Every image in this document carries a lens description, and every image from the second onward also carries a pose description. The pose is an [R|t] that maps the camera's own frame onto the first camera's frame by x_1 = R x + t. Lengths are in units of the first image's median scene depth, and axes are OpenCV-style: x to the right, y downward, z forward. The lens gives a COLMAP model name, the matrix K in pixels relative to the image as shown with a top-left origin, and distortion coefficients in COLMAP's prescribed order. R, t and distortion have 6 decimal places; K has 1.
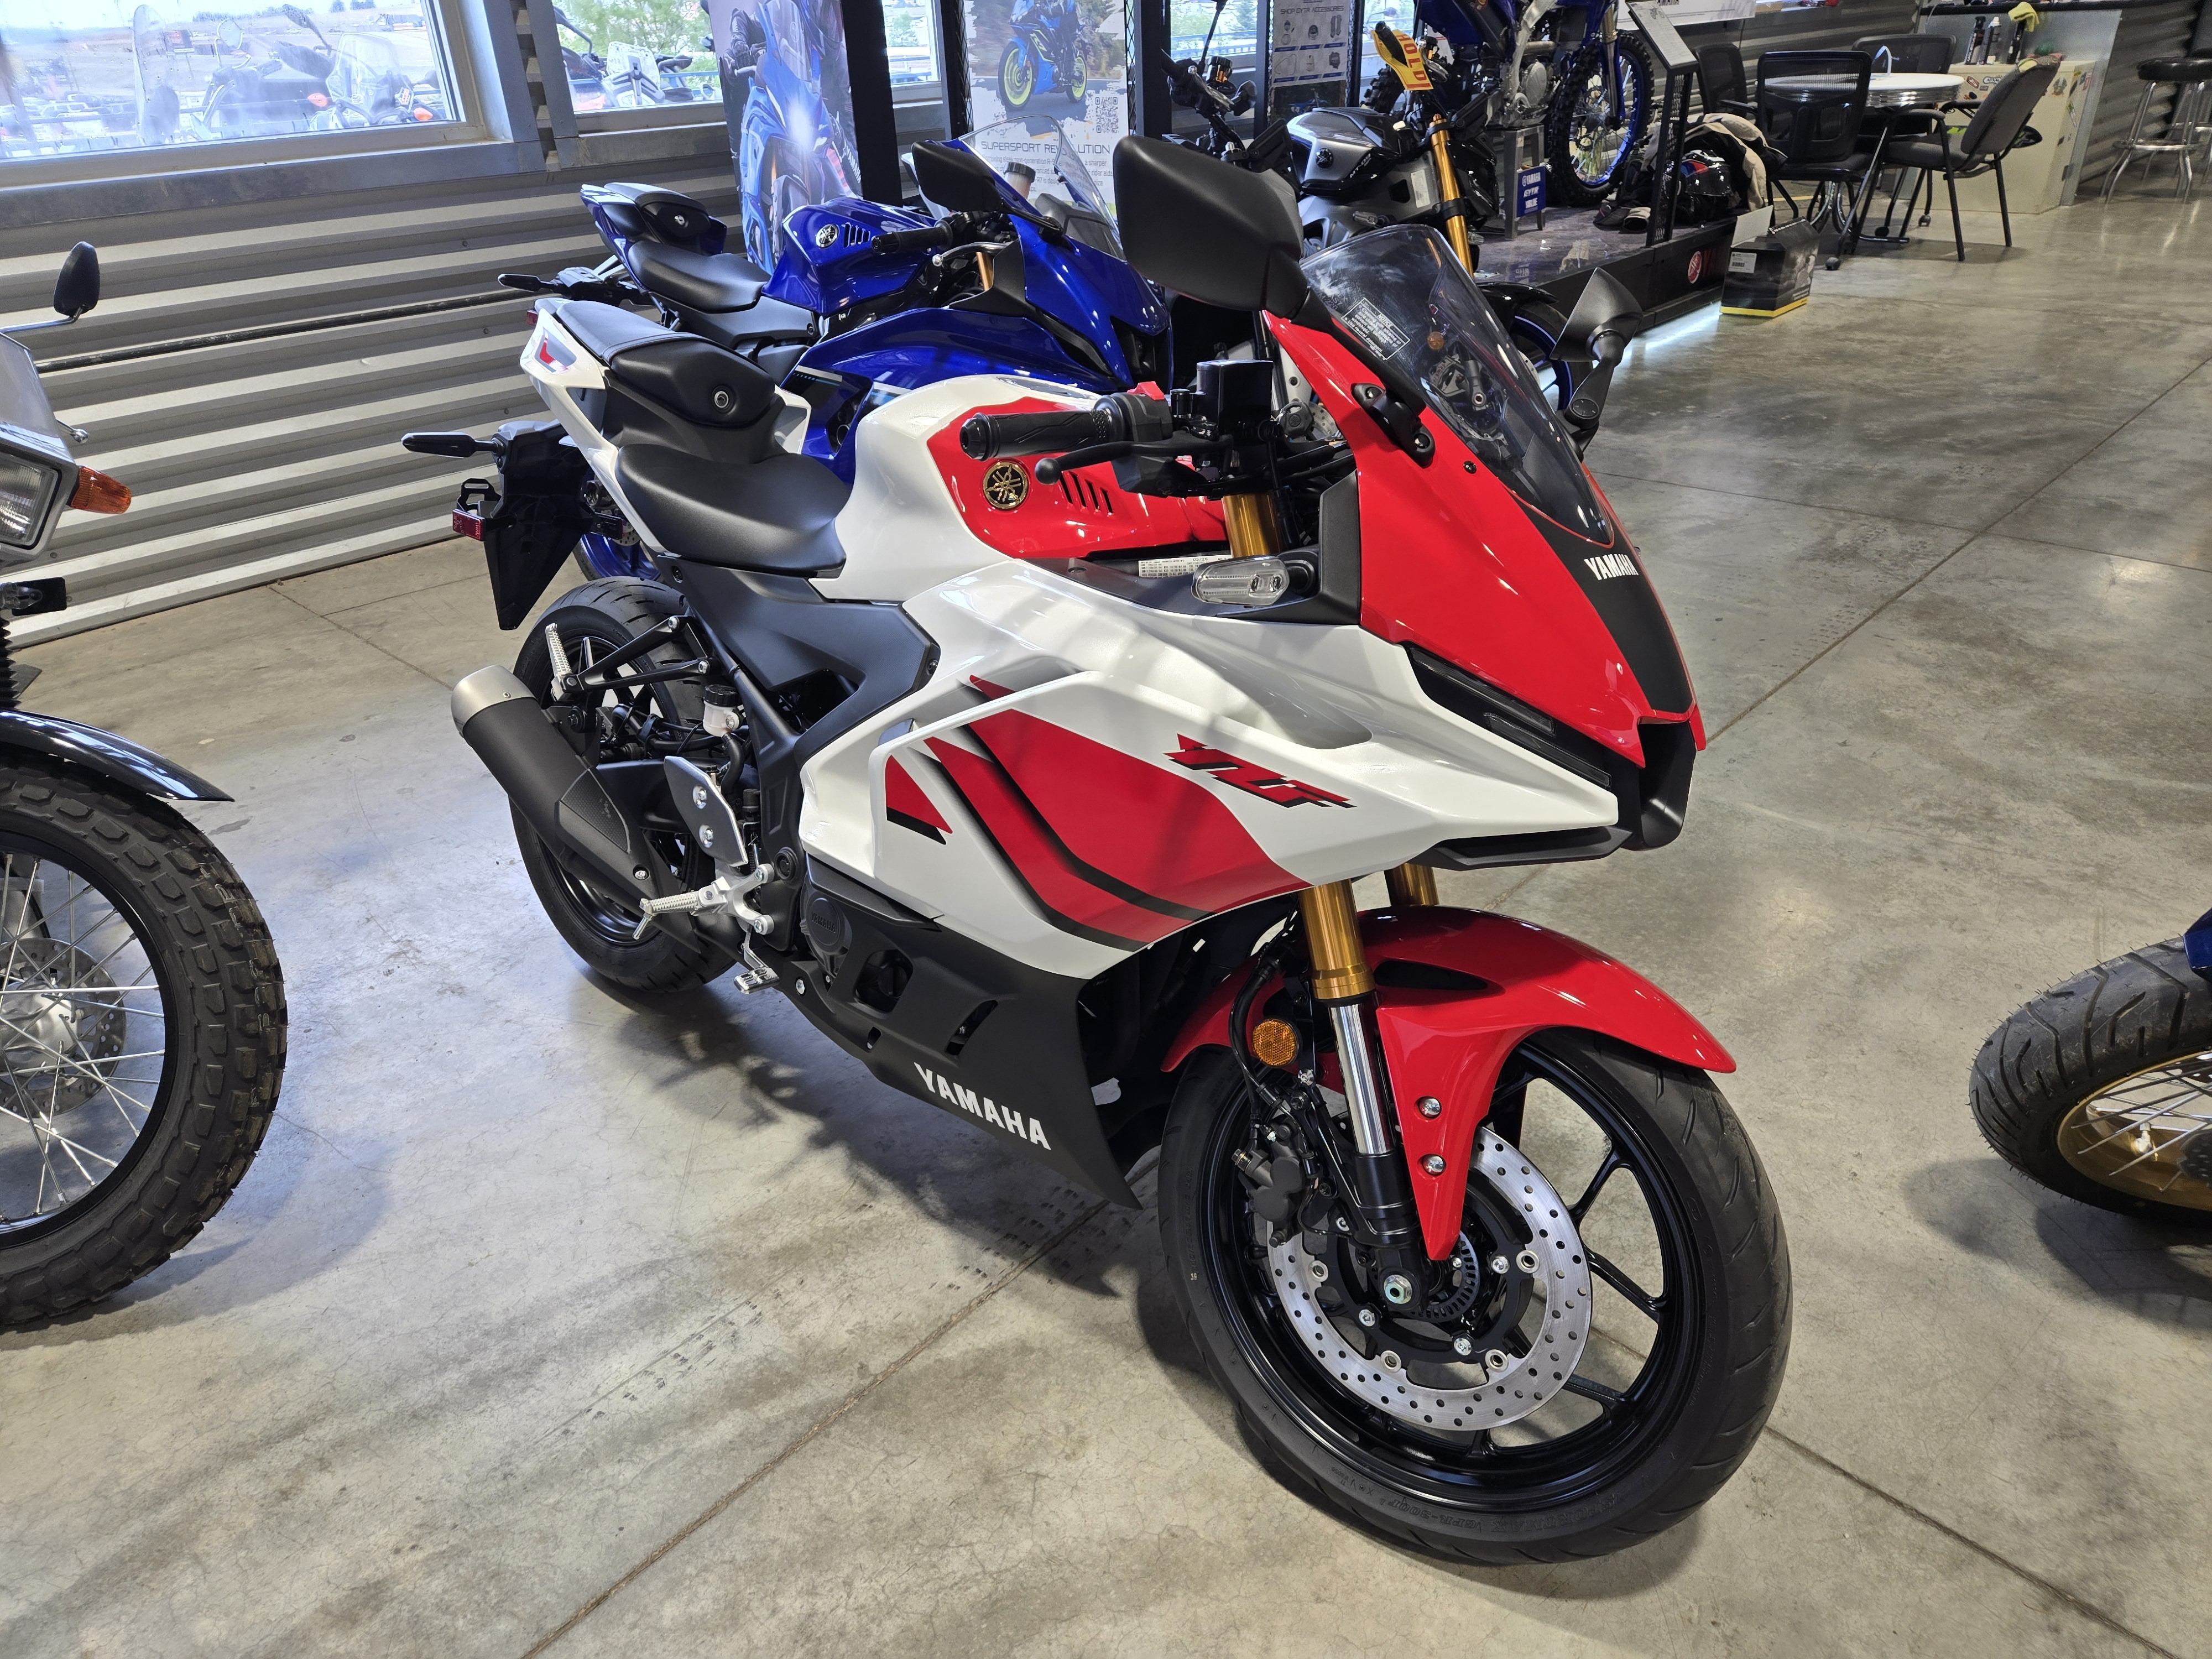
lens RADIAL K [[1440.6, 0, 1101.3], [0, 1440.6, 828.5], [0, 0, 1]] dist [0.076755, -0.061182]
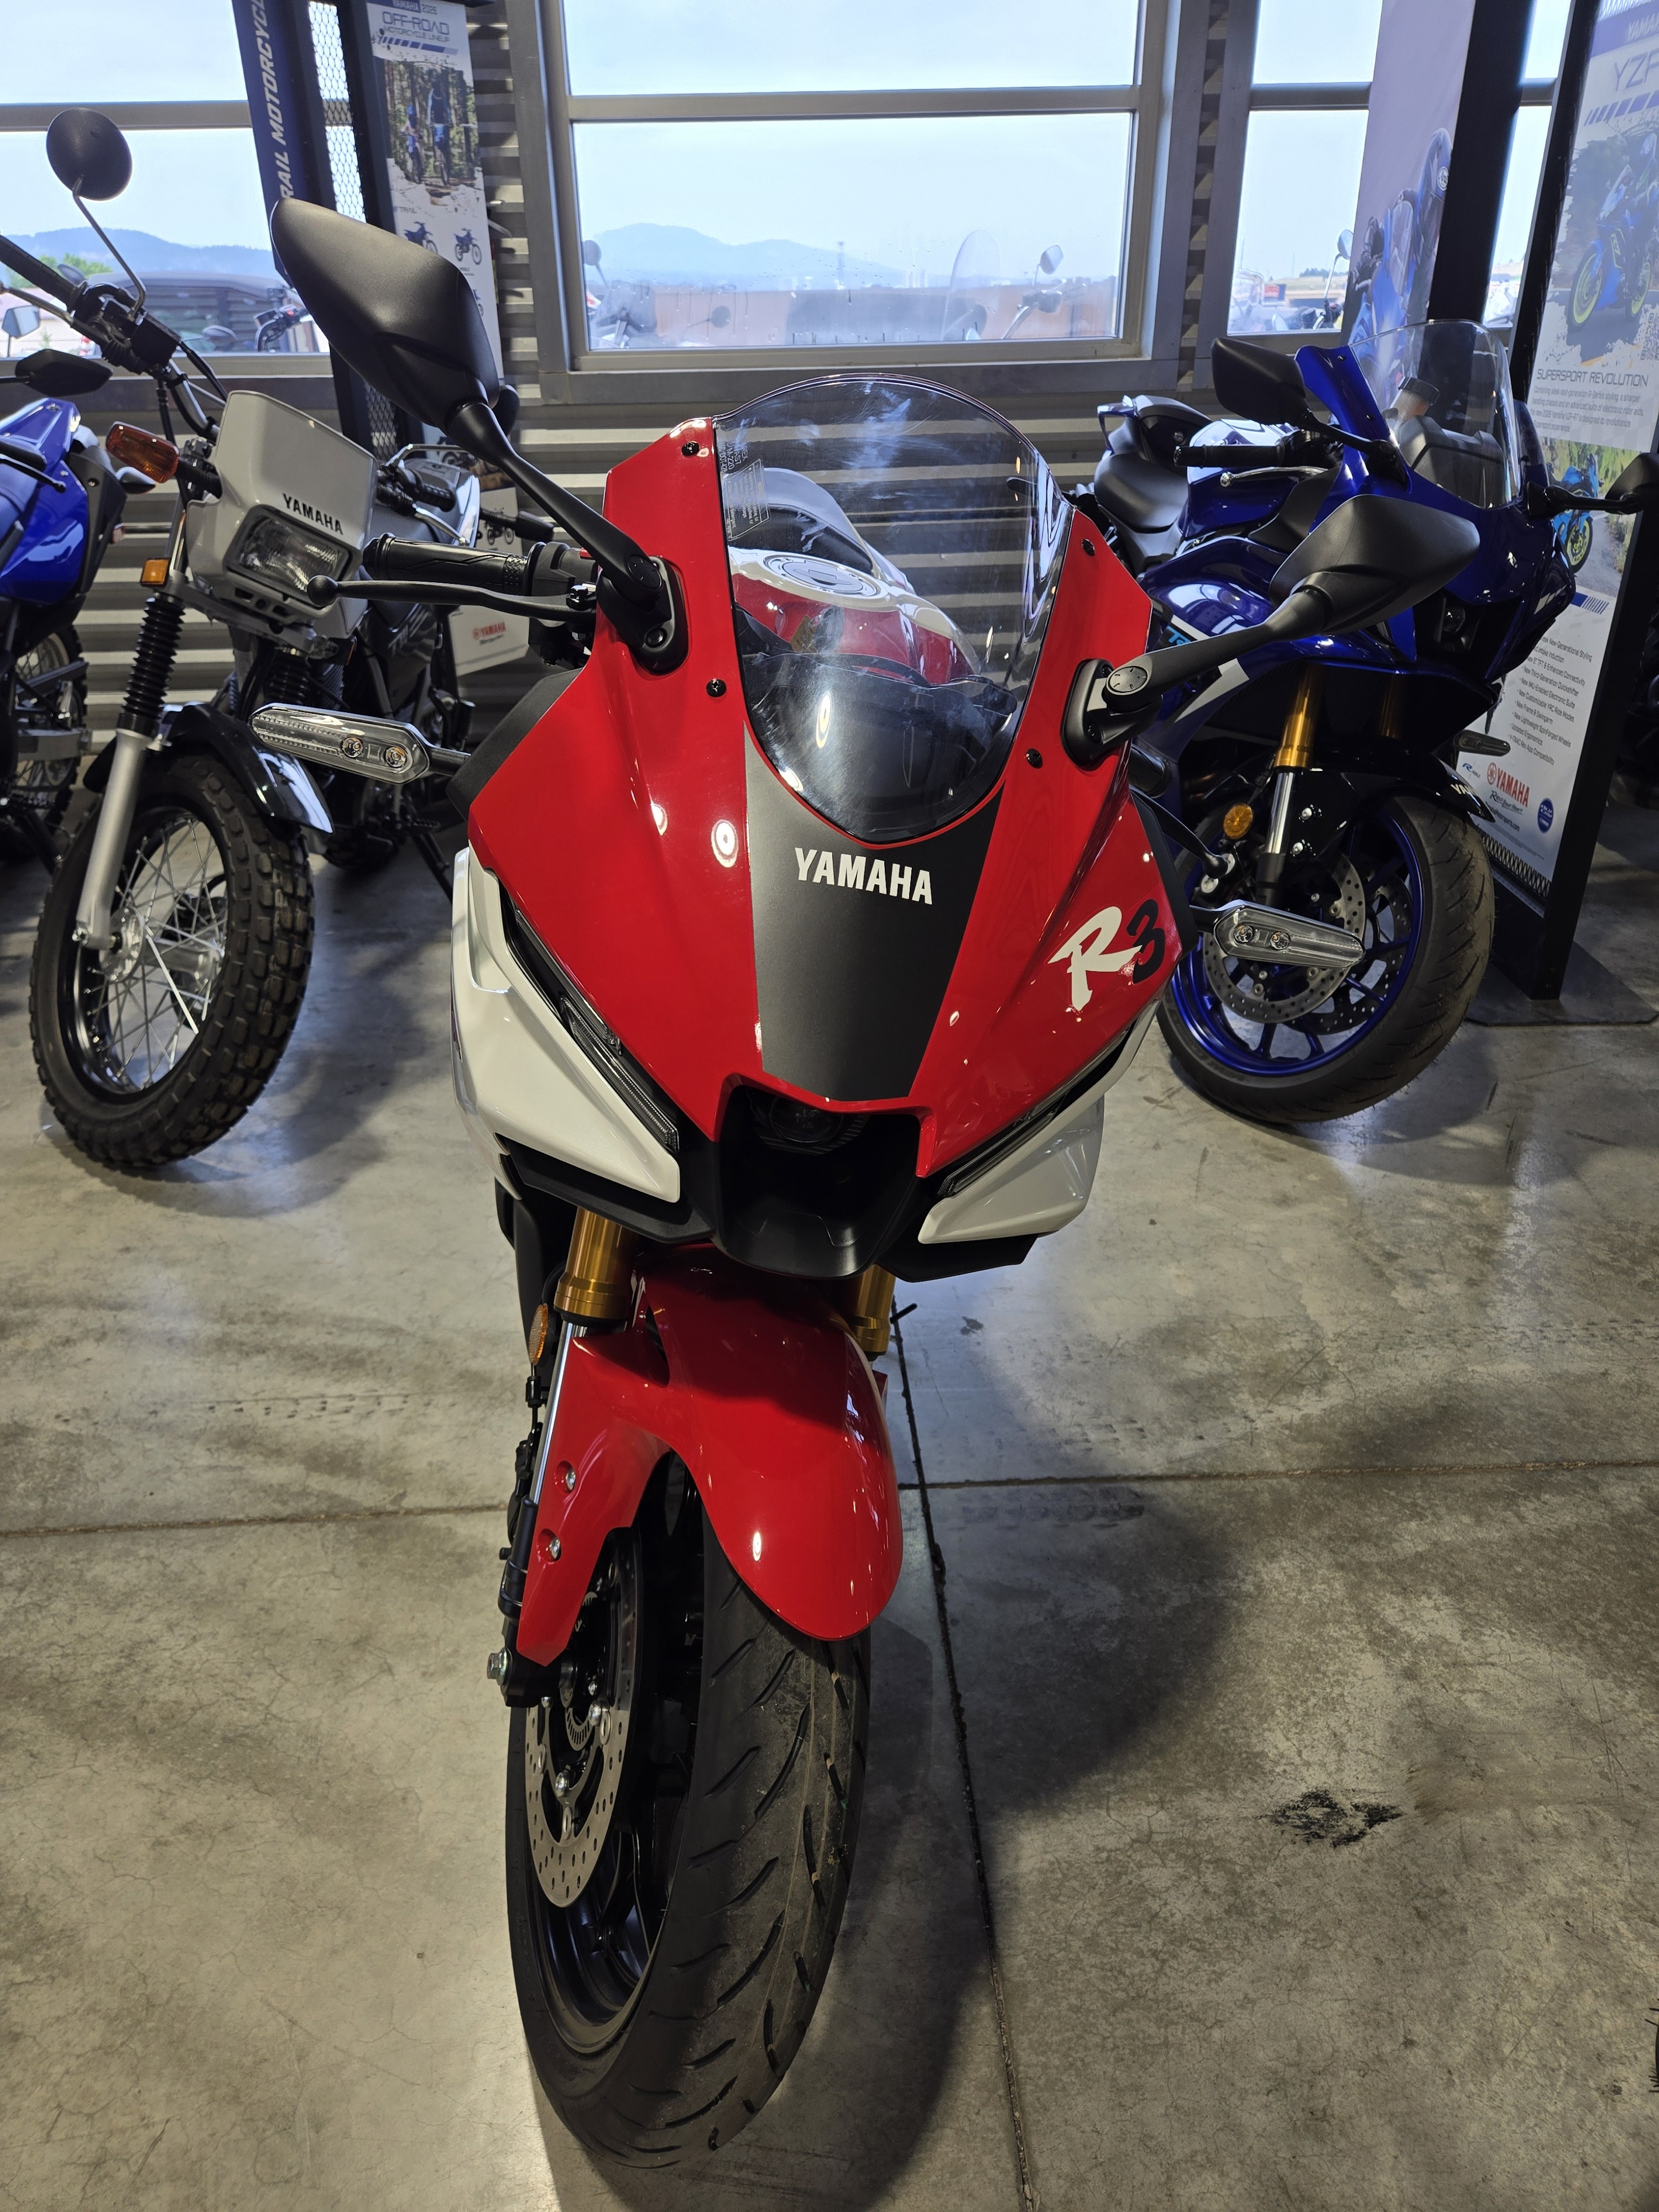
lens RADIAL K [[1504.5, 0, 829.1], [0, 1504.5, 1072.8], [0, 0, 1]] dist [0.083213, -0.065362]
pose [[0.724152, 0.335325, -0.602629, 0.543611], [-0.348070, 0.932079, 0.100383, -0.104673], [0.595358, 0.137065, 0.791683, 0.275362]]
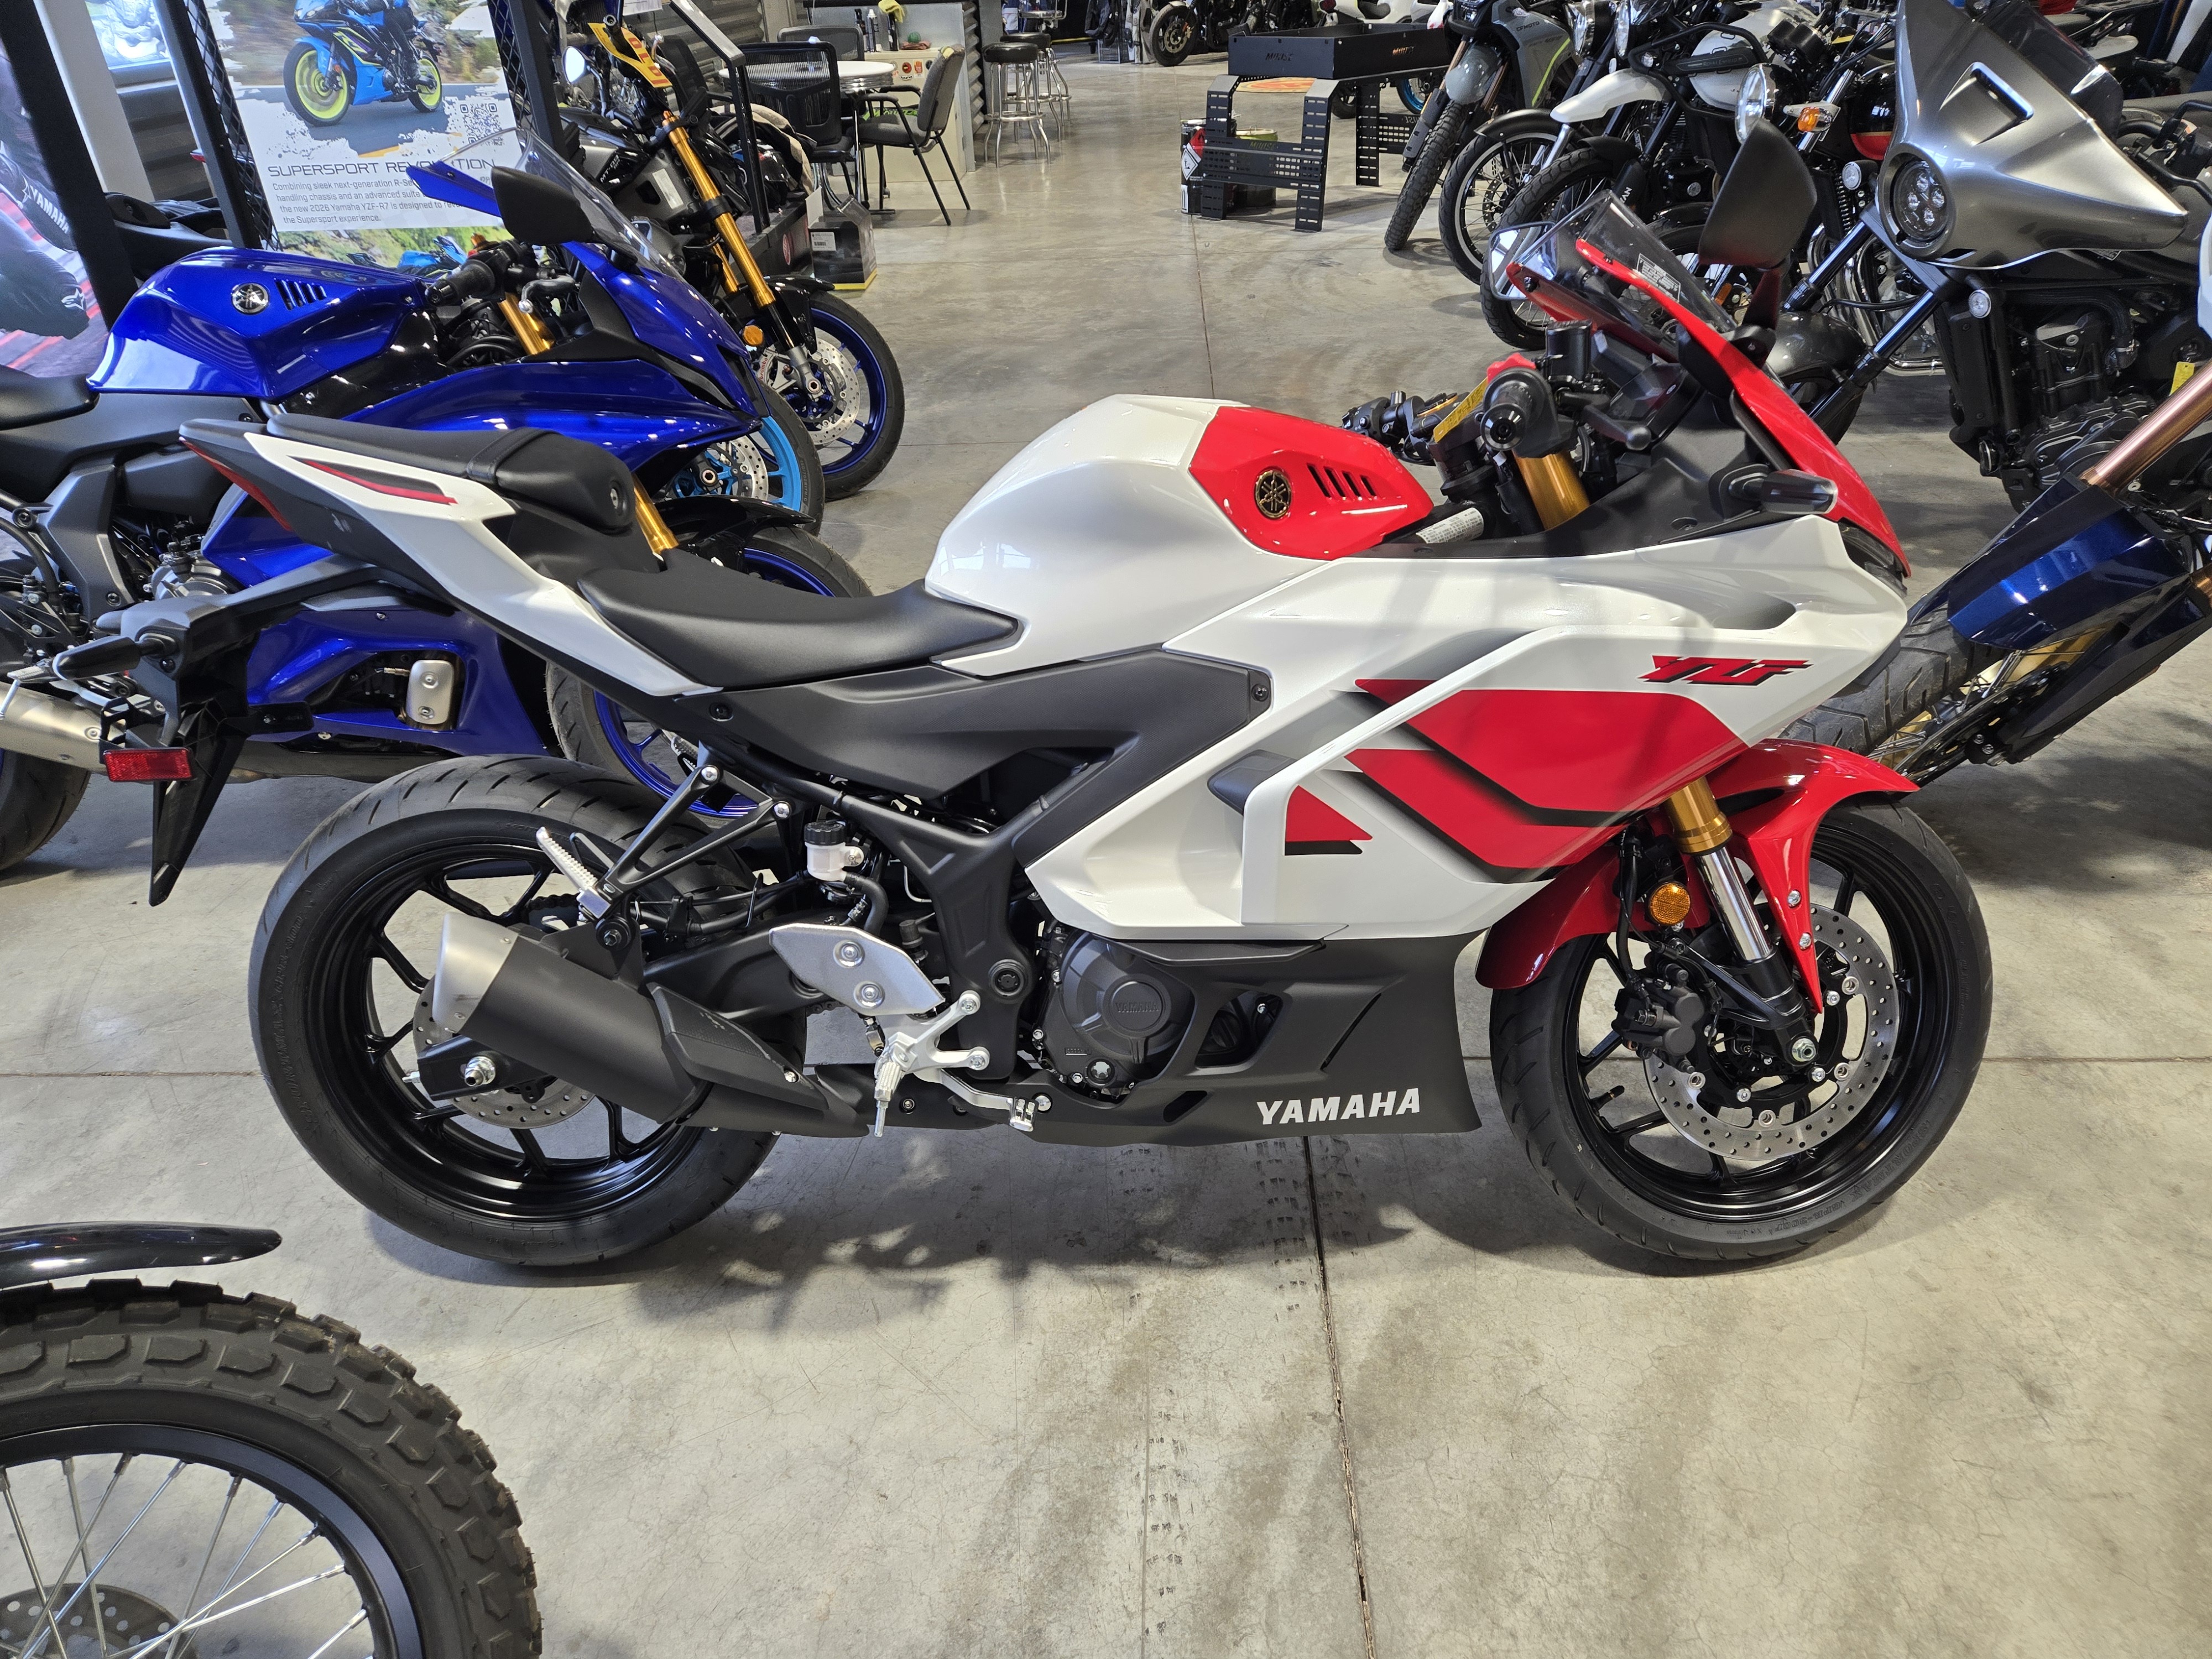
lens RADIAL K [[1440.6, 0, 1101.3], [0, 1440.6, 828.5], [0, 0, 1]] dist [0.076755, -0.061182]
pose [[0.743702, -0.333221, 0.579544, -0.645904], [0.330155, 0.936893, 0.115013, -0.141854], [-0.581296, 0.105804, 0.806784, 0.239323]]
